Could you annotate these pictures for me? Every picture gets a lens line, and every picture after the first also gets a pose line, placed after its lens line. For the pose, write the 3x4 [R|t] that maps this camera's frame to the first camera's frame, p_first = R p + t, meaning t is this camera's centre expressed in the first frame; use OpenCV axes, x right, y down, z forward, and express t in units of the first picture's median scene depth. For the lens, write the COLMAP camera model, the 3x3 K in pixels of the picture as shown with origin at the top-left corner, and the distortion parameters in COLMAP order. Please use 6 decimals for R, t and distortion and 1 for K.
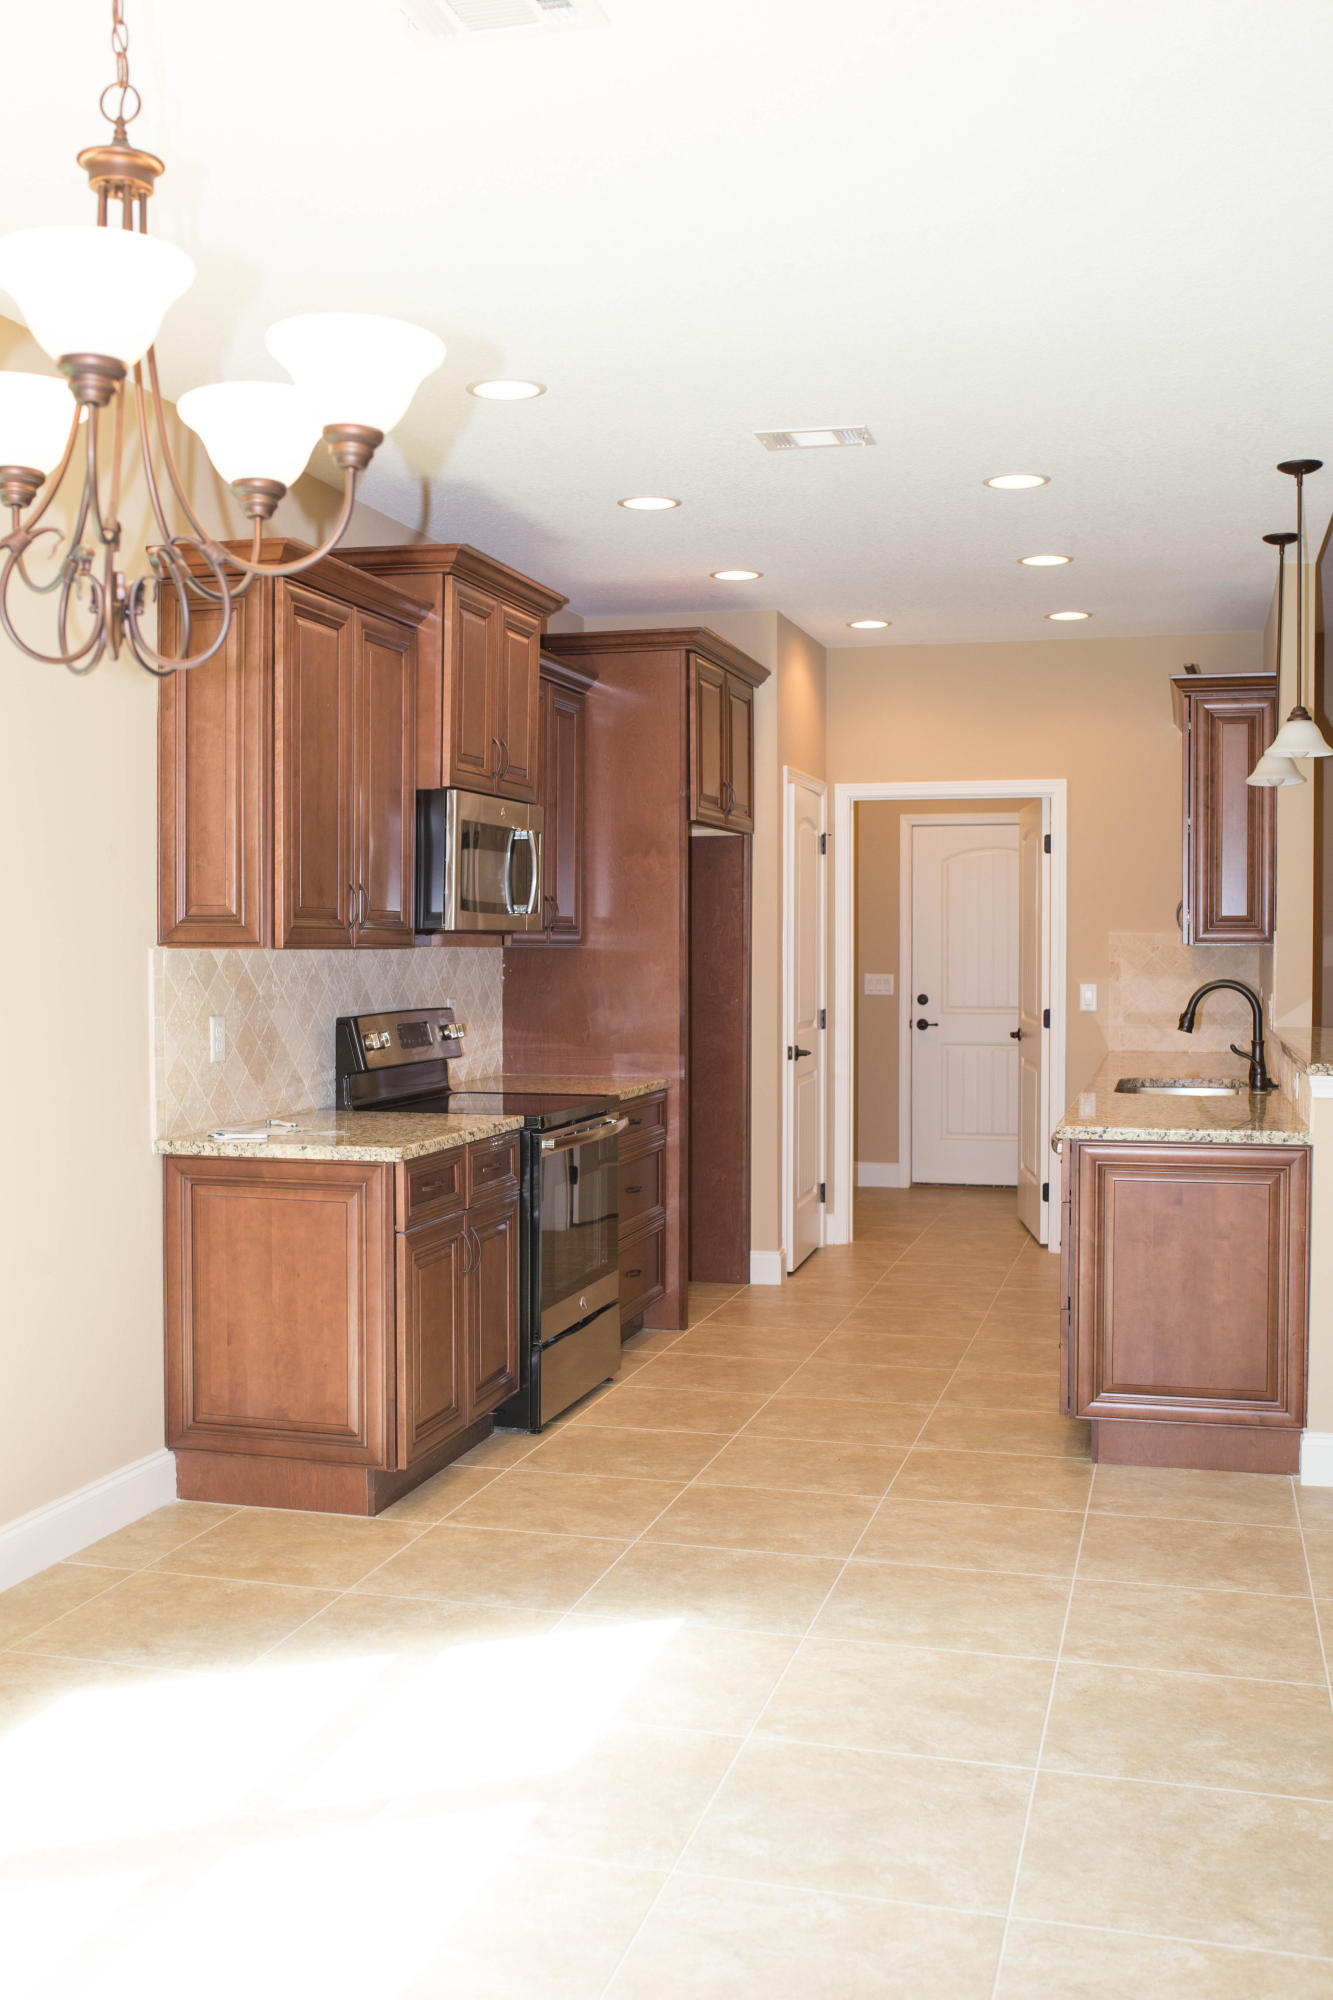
lens RADIAL K [[1904.1, 0, 666.5], [0, 1904.1, 1000.0], [0, 0, 1]] dist [-0.032217, 0.026987]
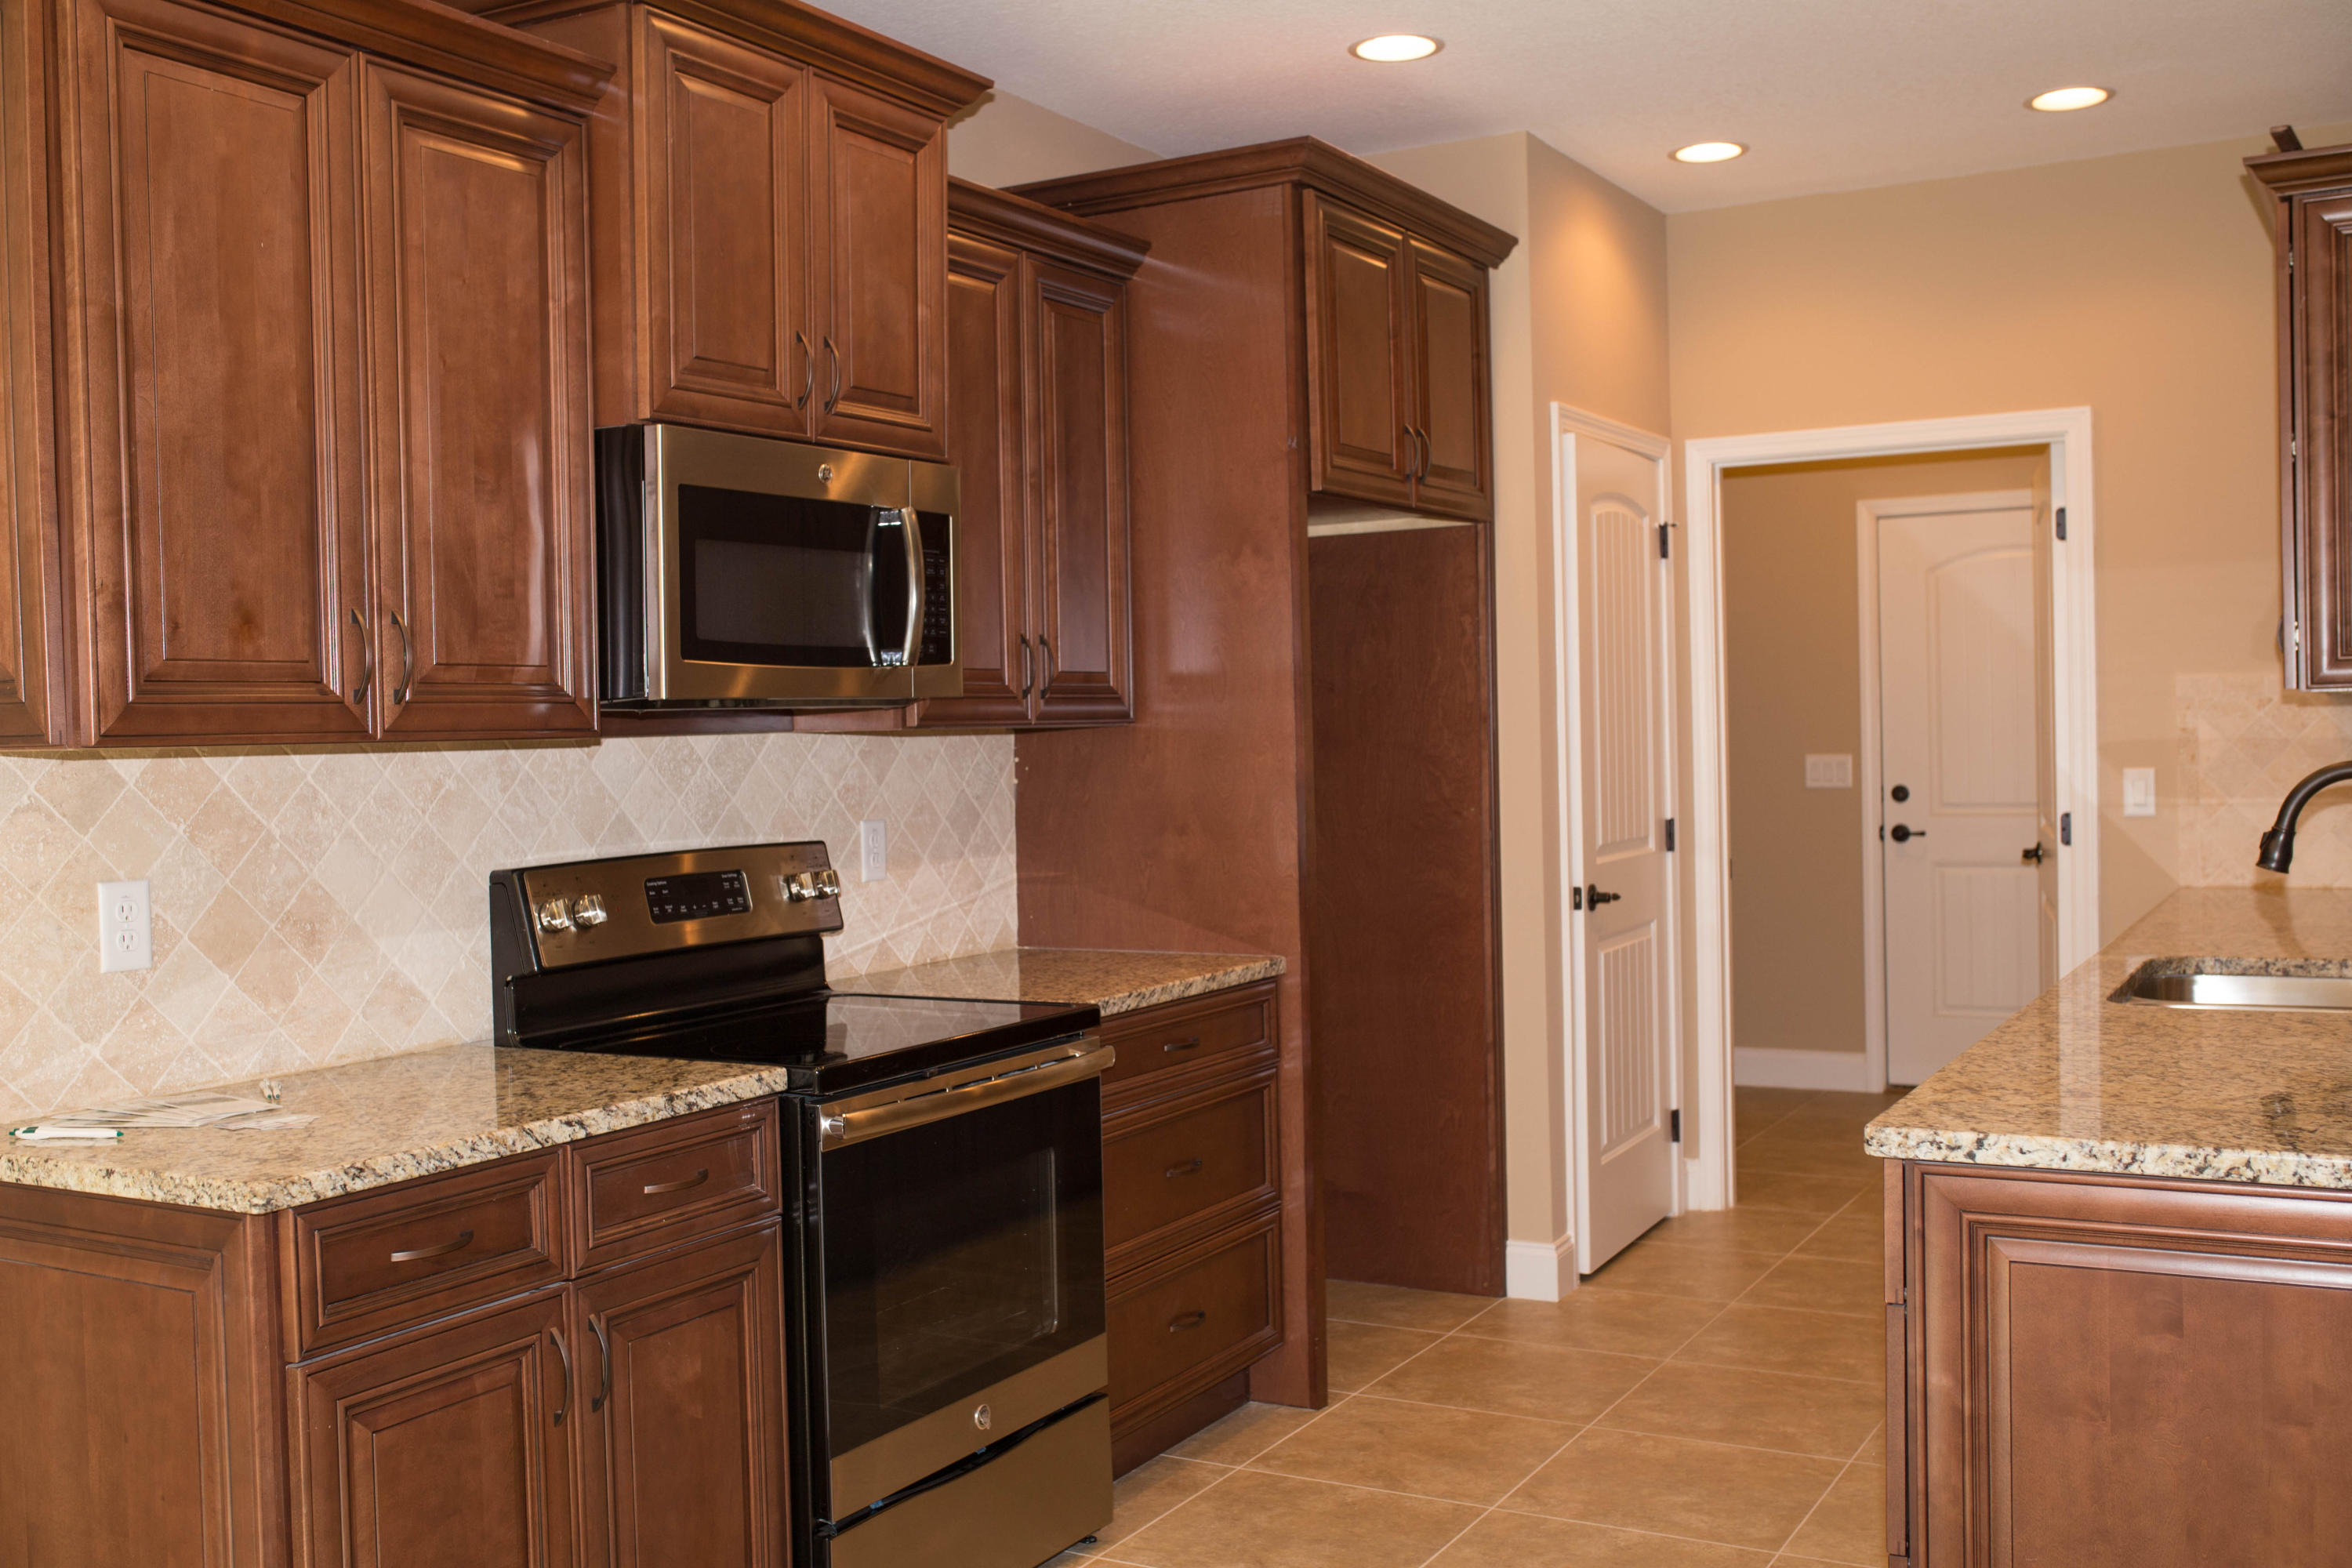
lens RADIAL K [[2239.2, 0, 1176.0], [0, 2239.2, 784.0], [0, 0, 1]] dist [-0.032217, 0.026987]
pose [[0.968824, -0.017838, -0.247107, 0.137423], [0.017409, 0.999841, -0.003924, -0.007561], [0.247137, -0.000500, 0.968980, 0.368024]]
